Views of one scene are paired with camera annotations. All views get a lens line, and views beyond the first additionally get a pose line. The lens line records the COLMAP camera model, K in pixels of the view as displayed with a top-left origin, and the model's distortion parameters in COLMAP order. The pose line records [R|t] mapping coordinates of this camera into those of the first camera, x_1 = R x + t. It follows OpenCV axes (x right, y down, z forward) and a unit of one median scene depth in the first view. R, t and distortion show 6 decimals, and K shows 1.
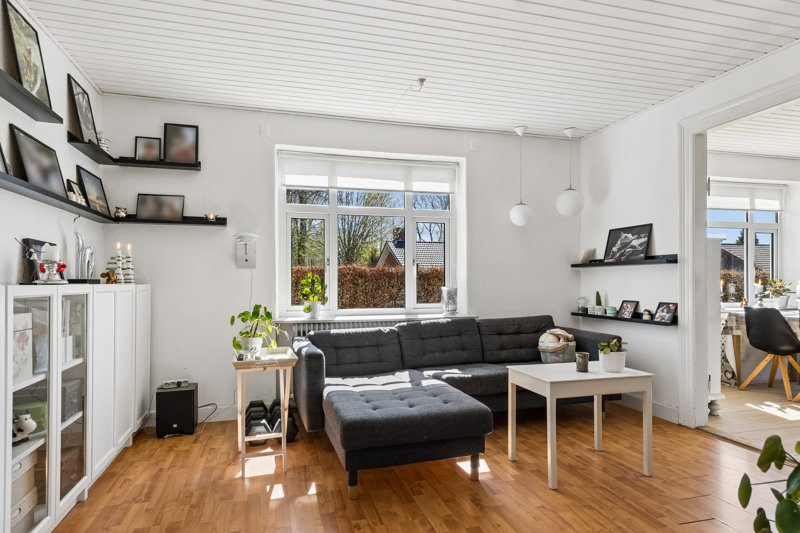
lens RADIAL K [[478.9, 0, 405.3], [0, 478.9, 273.0], [0, 0, 1]] dist [0.000361, 0.003440]
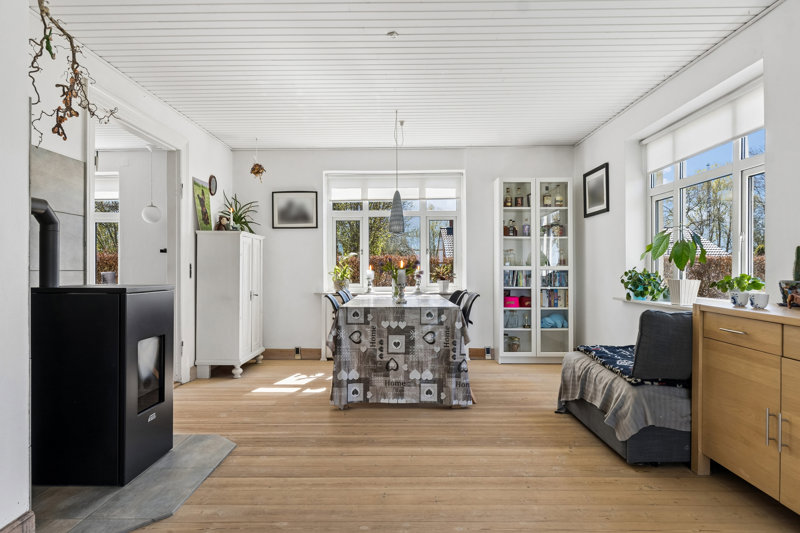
lens RADIAL K [[478.9, 0, 399.9], [0, 478.9, 265.9], [0, 0, 1]] dist [0.000361, 0.003440]
pose [[0.951210, -0.002341, -0.308537, 1.065718], [0.005061, 0.999955, 0.008017, -0.002778], [0.308504, -0.009187, 0.951179, -0.728379]]
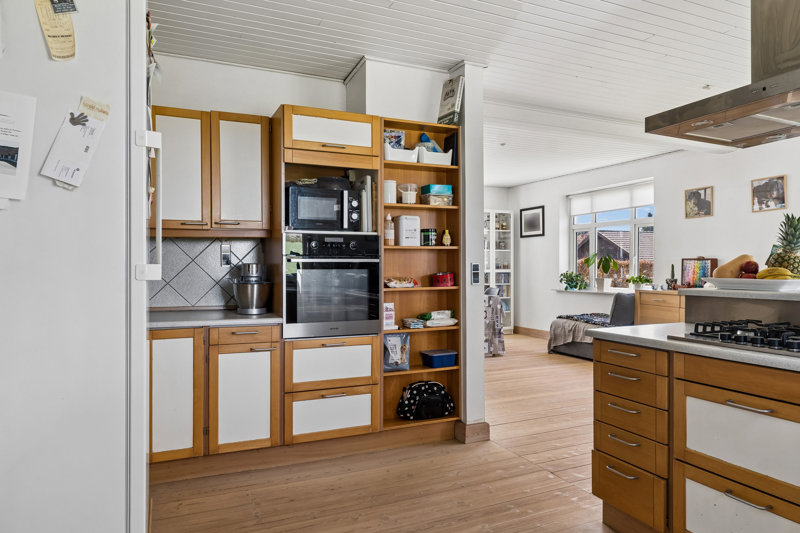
lens RADIAL K [[533.3, 0, 394.6], [0, 533.3, 269.1], [0, 0, 1]] dist [0.001799, 0.001618]
pose [[0.992609, 0.002311, 0.121335, -0.857190], [-0.004856, 0.999774, 0.020683, -0.087503], [-0.121260, -0.021120, 0.992396, -2.727185]]
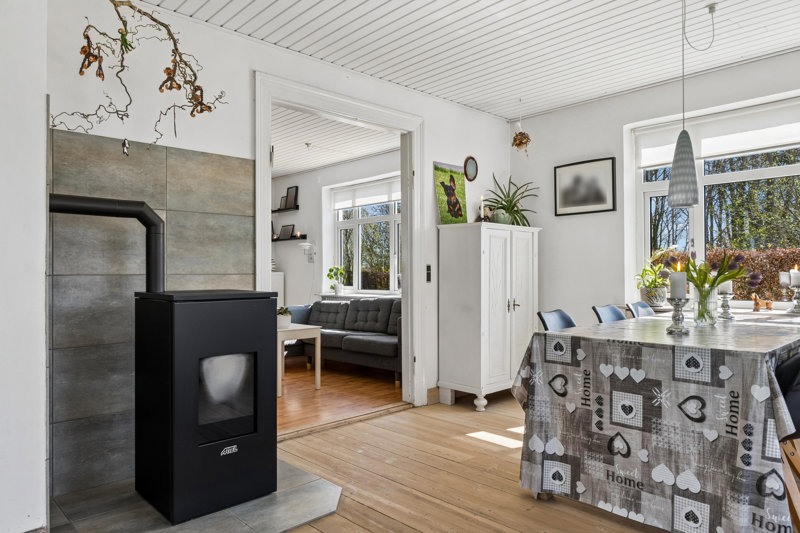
lens RADIAL K [[533.3, 0, 402.1], [0, 533.3, 268.7], [0, 0, 1]] dist [0.001799, 0.001618]
pose [[0.443728, -0.005169, -0.896147, 1.354136], [0.017739, 0.999838, 0.003016, 0.009761], [0.895986, -0.017235, 0.443748, 0.387219]]
